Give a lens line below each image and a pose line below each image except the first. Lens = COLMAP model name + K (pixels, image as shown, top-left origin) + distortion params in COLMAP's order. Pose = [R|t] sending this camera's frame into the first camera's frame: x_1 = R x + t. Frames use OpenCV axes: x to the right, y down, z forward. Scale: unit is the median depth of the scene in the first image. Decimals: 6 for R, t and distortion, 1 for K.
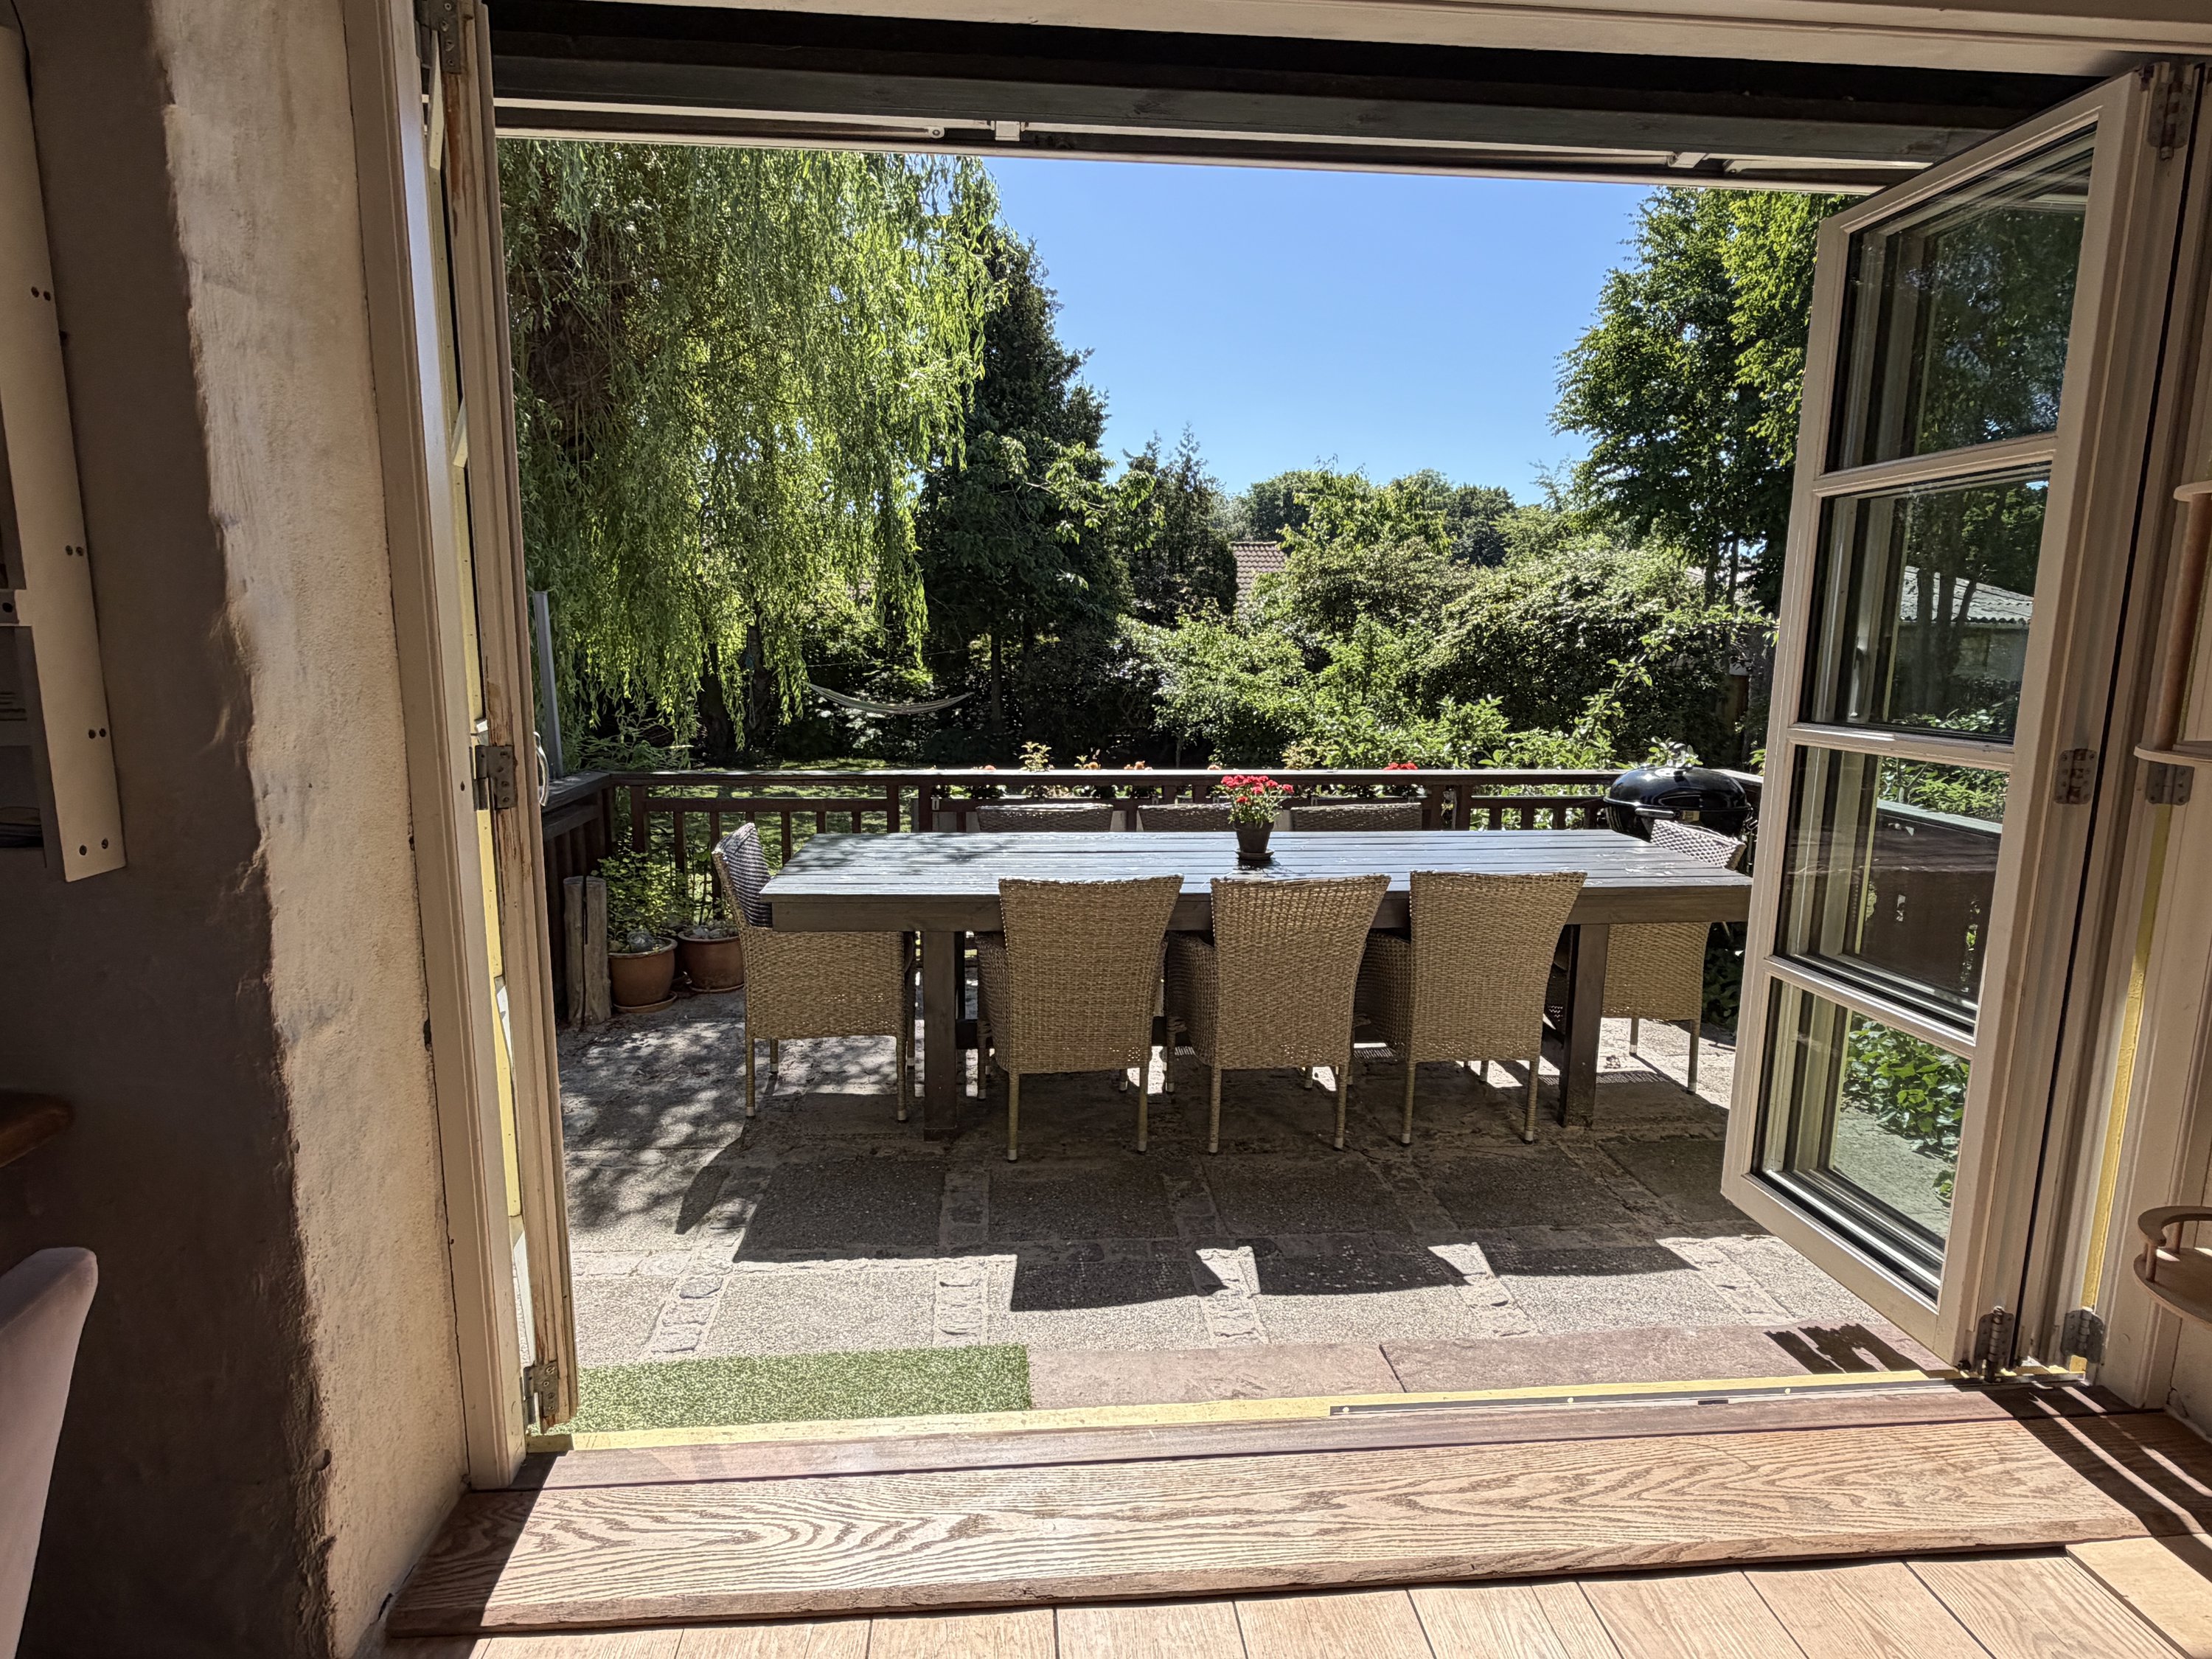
lens RADIAL K [[1216.6, 0, 1096.0], [0, 1216.6, 830.1], [0, 0, 1]] dist [-0.003872, 0.003002]
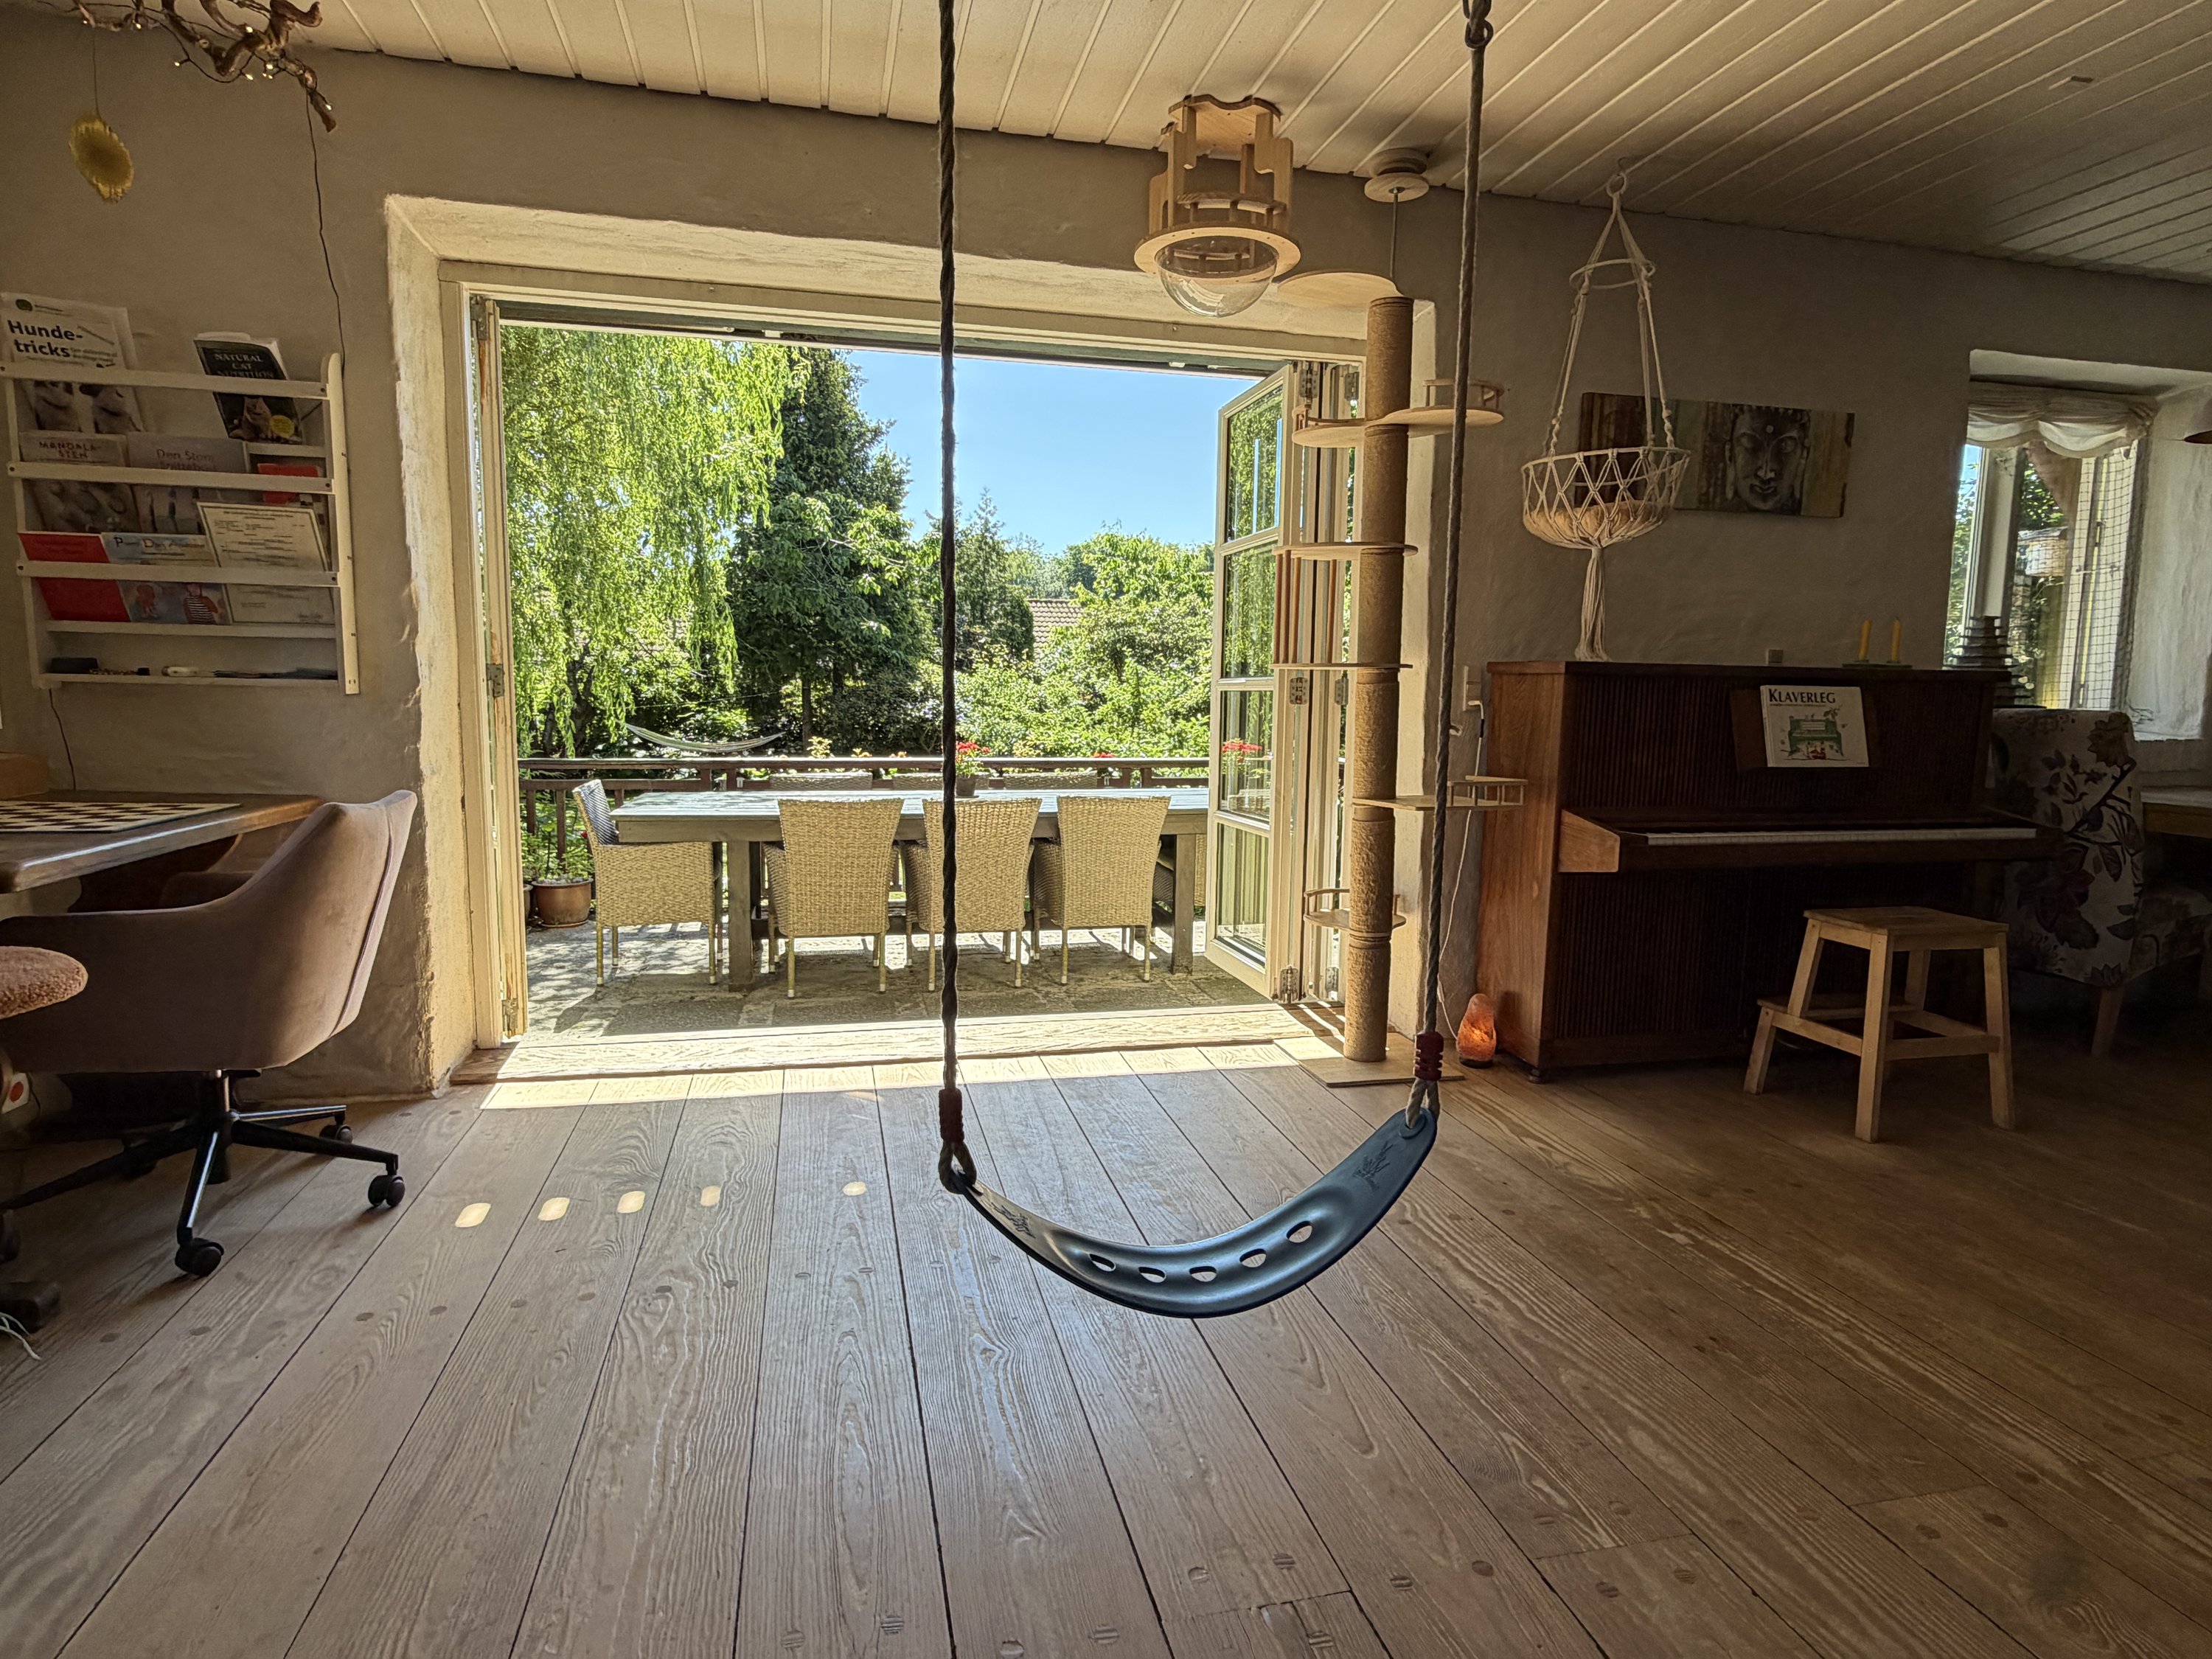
lens RADIAL K [[1216.6, 0, 1103.3], [0, 1216.6, 826.7], [0, 0, 1]] dist [-0.003872, 0.003002]
pose [[0.988870, -0.013366, 0.148178, 0.020431], [0.020663, 0.998643, -0.047813, 0.033272], [-0.147338, 0.050342, 0.987804, -0.116953]]
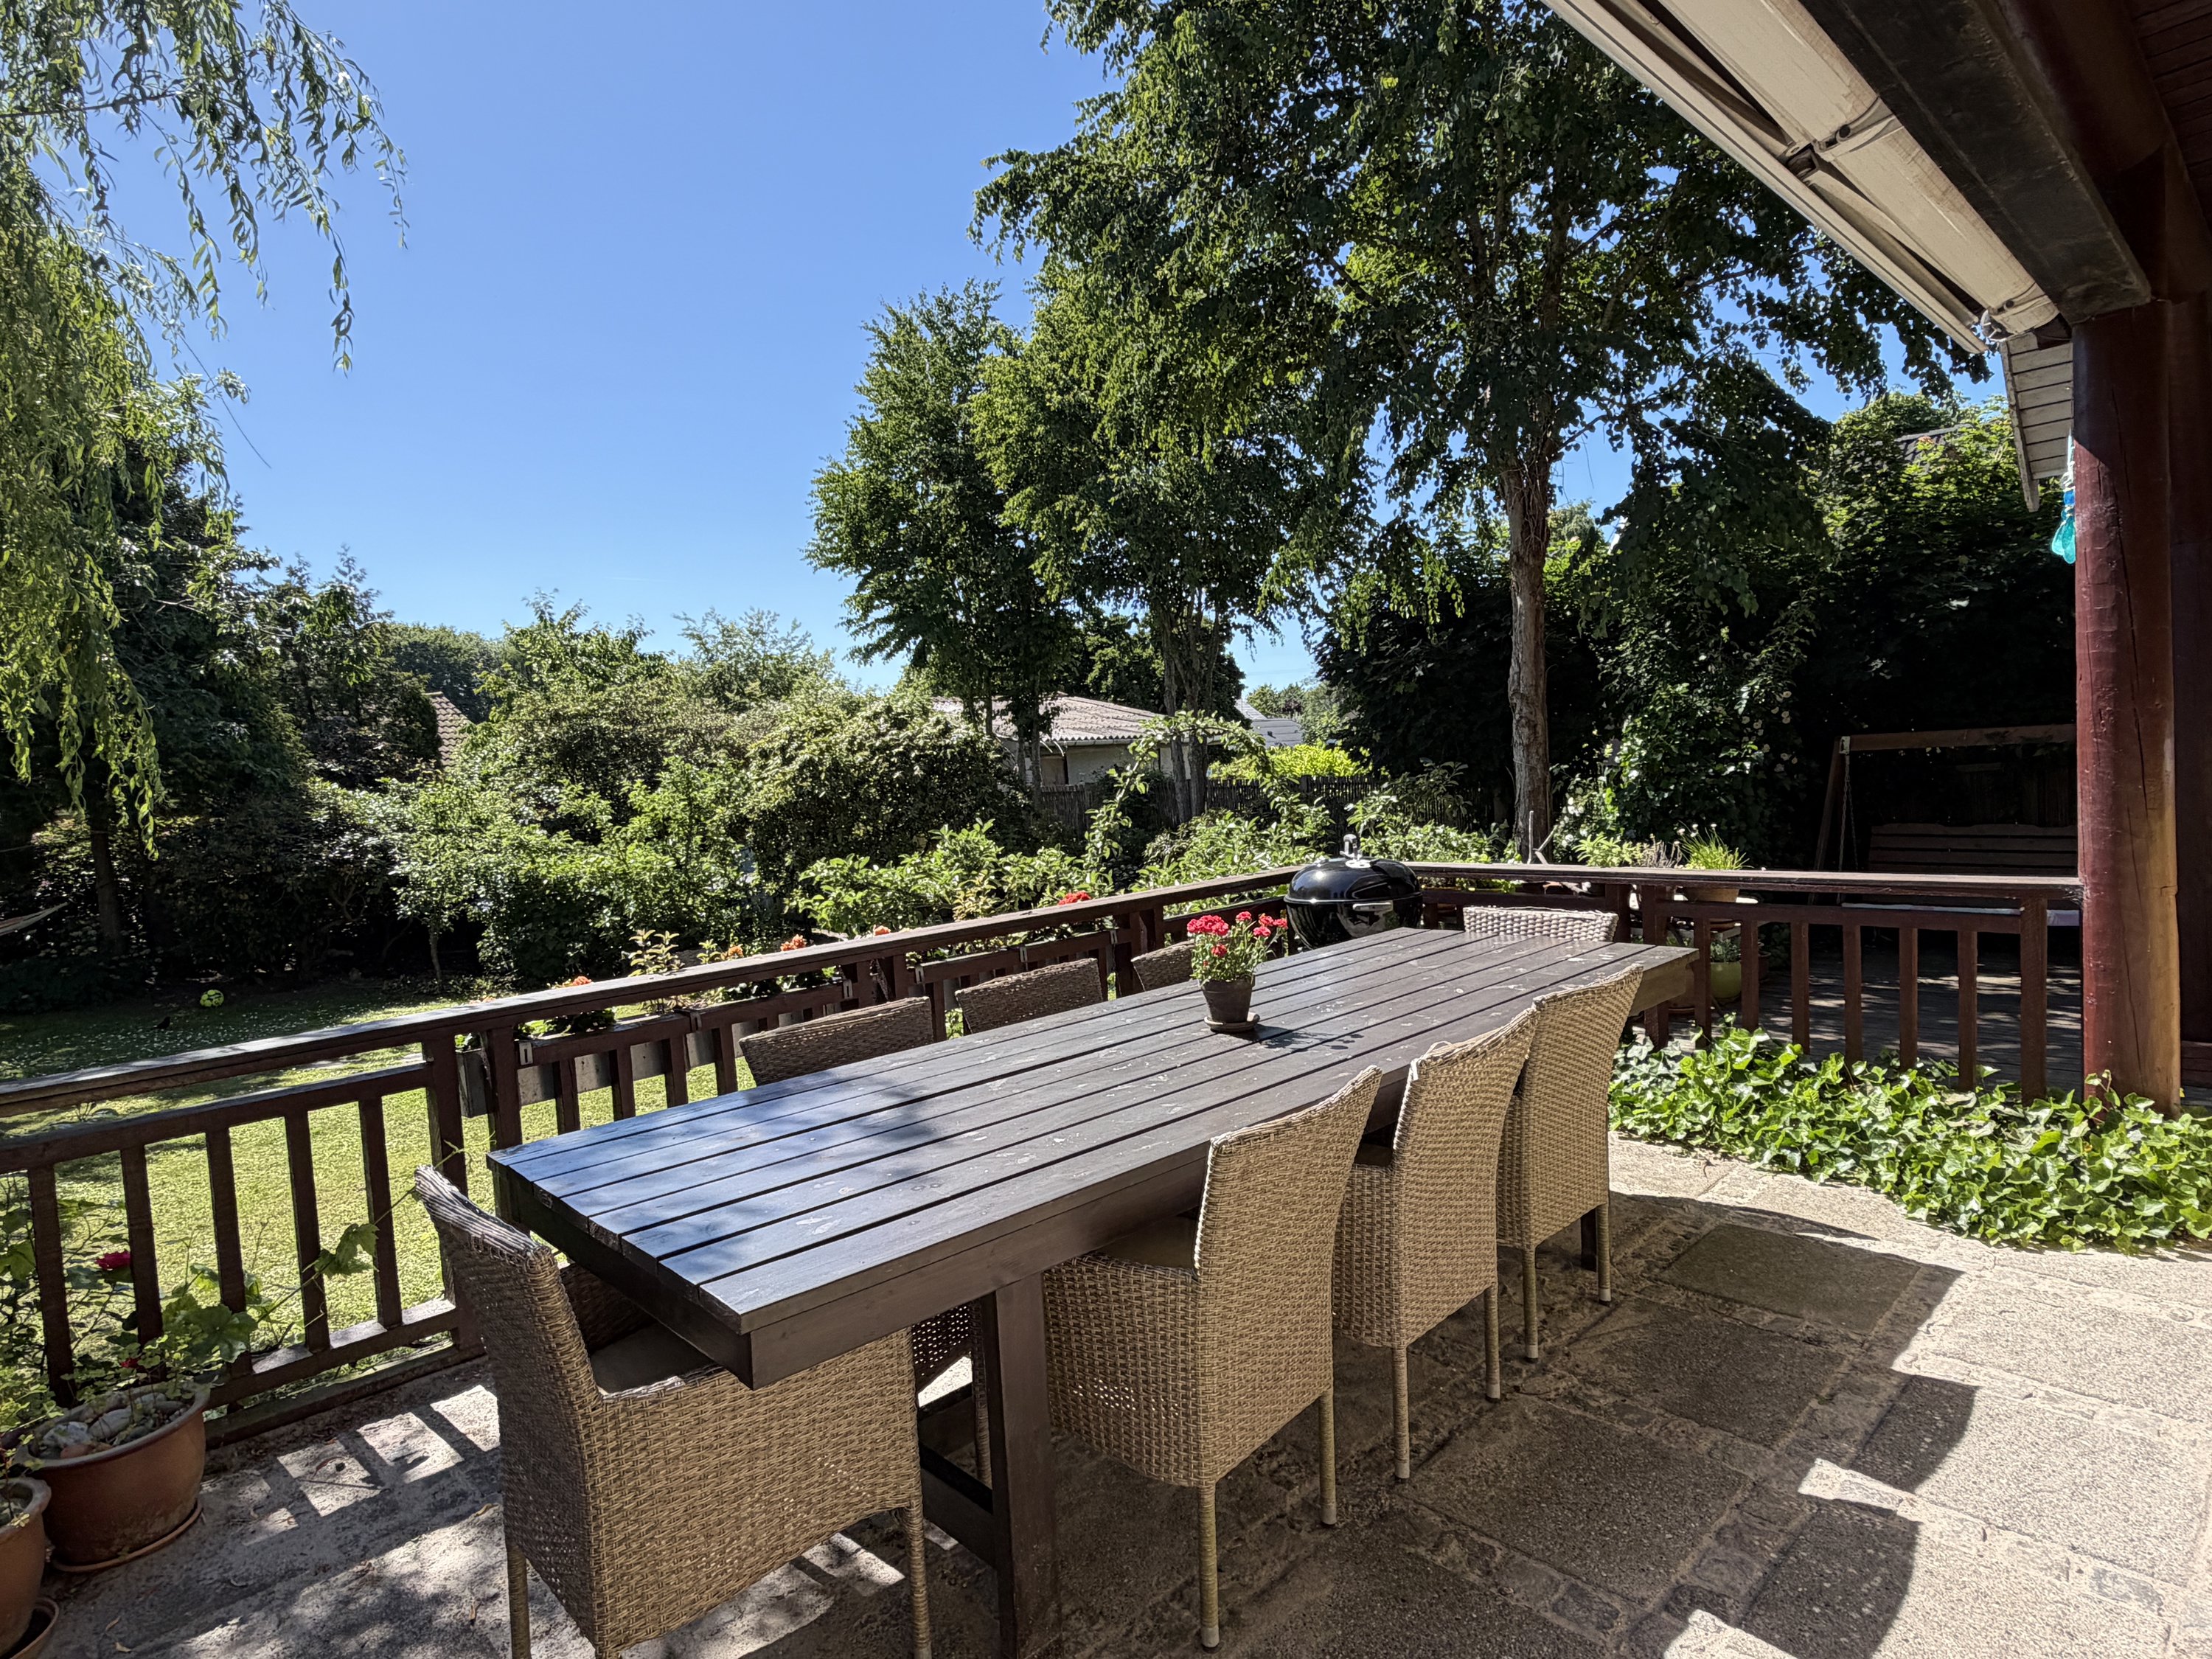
lens RADIAL K [[1216.6, 0, 1105.0], [0, 1216.6, 834.8], [0, 0, 1]] dist [-0.003872, 0.003002]
pose [[0.770000, -0.093356, 0.631177, -0.097491], [0.167552, 0.984105, -0.058847, -0.016017], [-0.615651, 0.151067, 0.773403, 0.126486]]
